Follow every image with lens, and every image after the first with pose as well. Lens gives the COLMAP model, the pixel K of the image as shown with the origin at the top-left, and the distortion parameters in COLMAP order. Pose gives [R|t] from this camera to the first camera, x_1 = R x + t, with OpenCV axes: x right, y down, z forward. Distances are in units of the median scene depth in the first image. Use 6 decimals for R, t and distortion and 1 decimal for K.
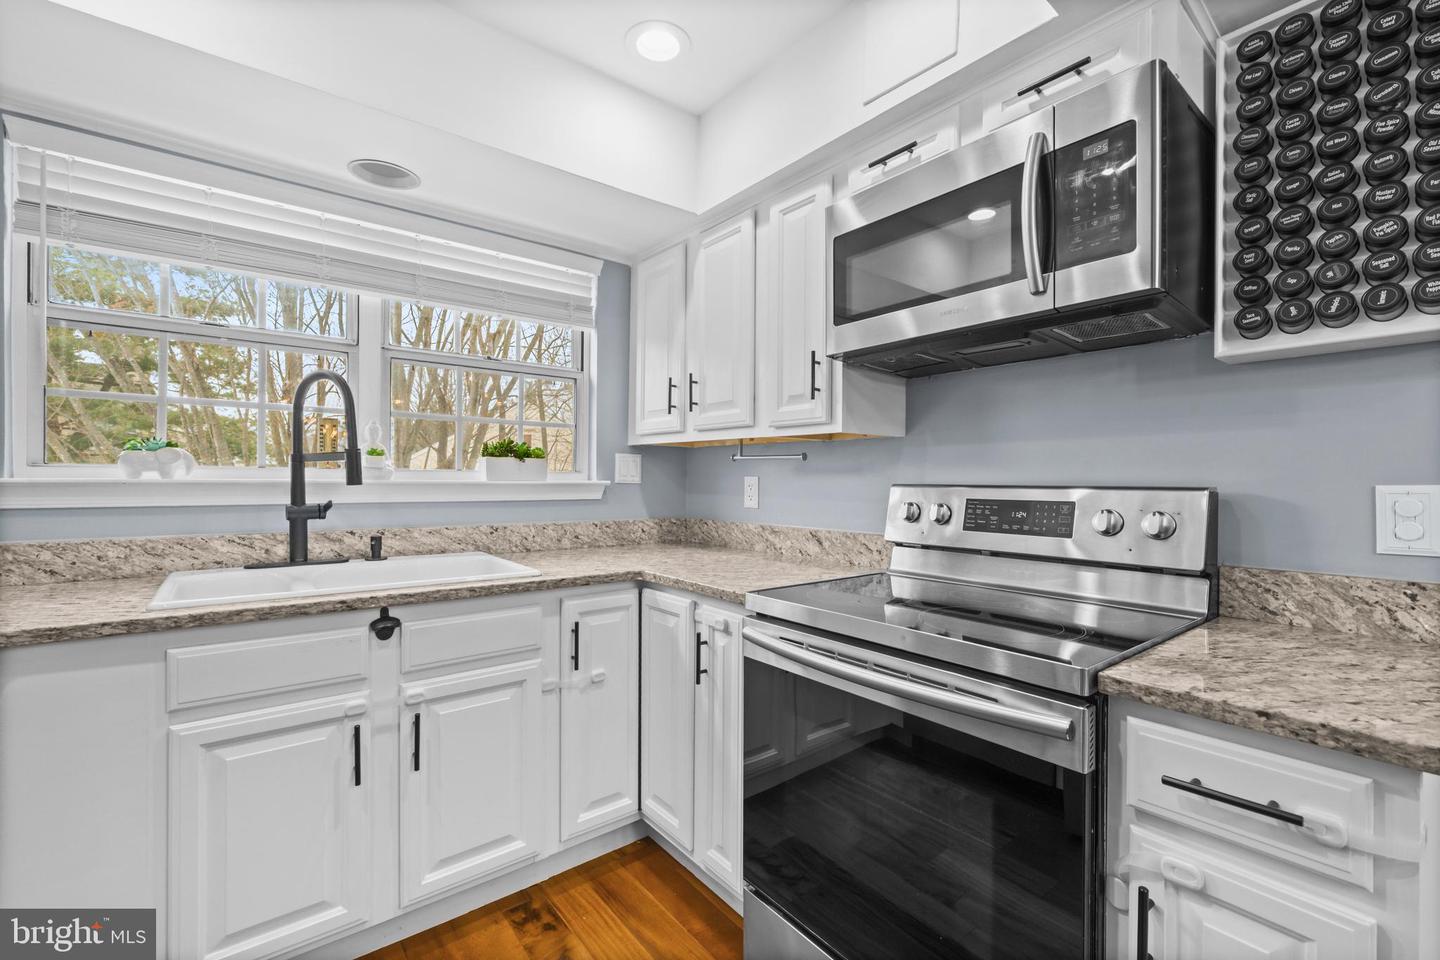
lens RADIAL K [[625.1, 0, 722.0], [0, 625.1, 480.6], [0, 0, 1]] dist [0.003253, 0.000297]
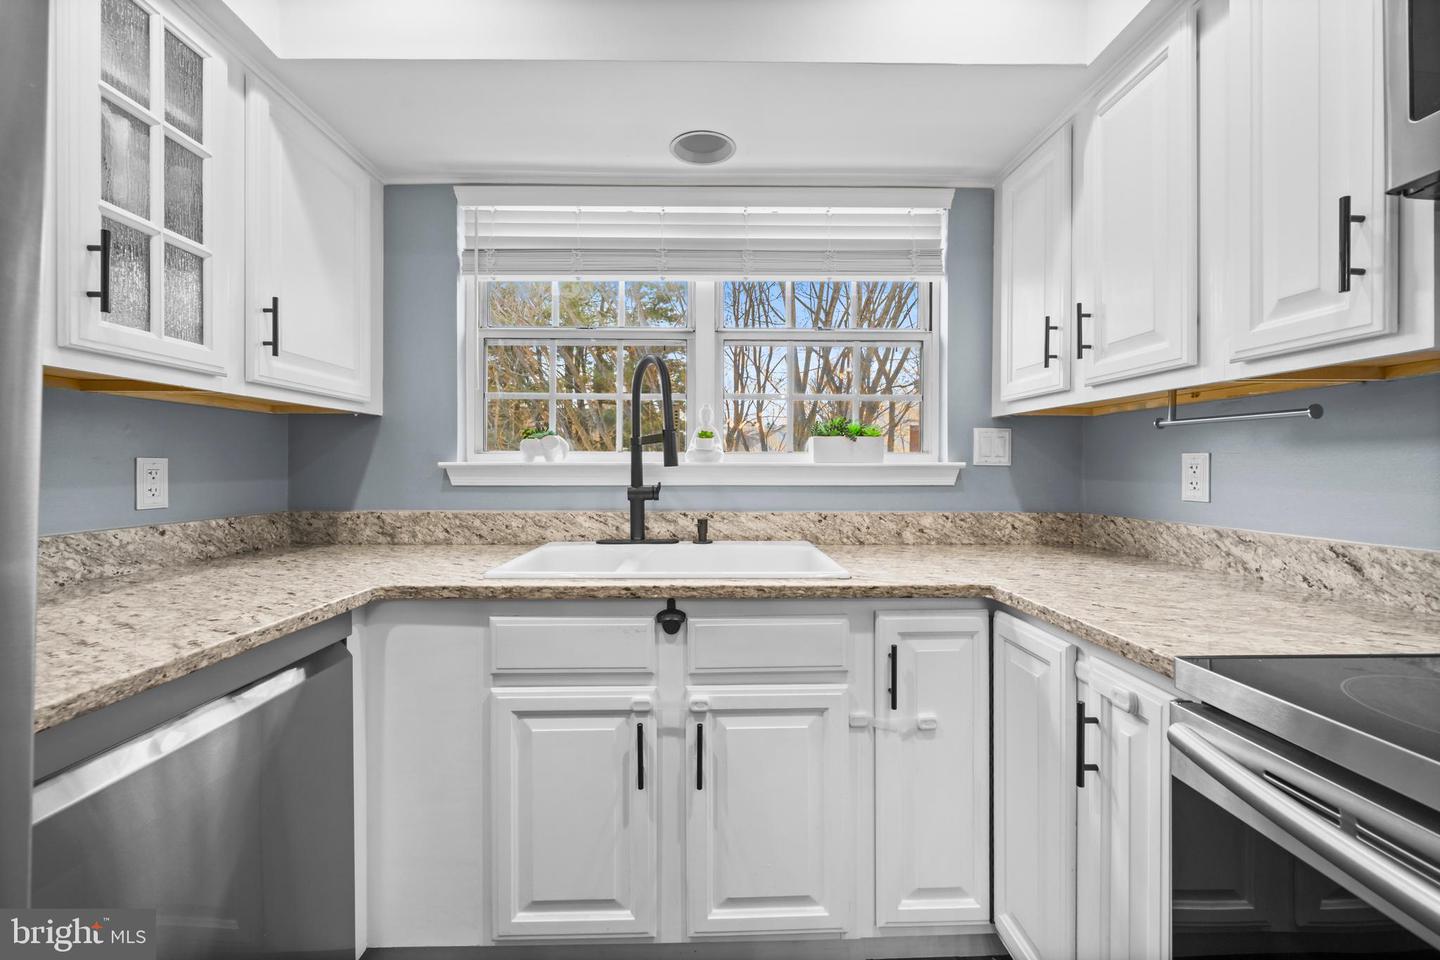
lens RADIAL K [[578.6, 0, 716.4], [0, 578.6, 468.7], [0, 0, 1]] dist [-0.002066, -0.000739]
pose [[0.794396, -0.005916, -0.607372, 0.022180], [0.004234, 0.999982, -0.004202, 0.014240], [0.607386, 0.000766, 0.794407, 0.308232]]
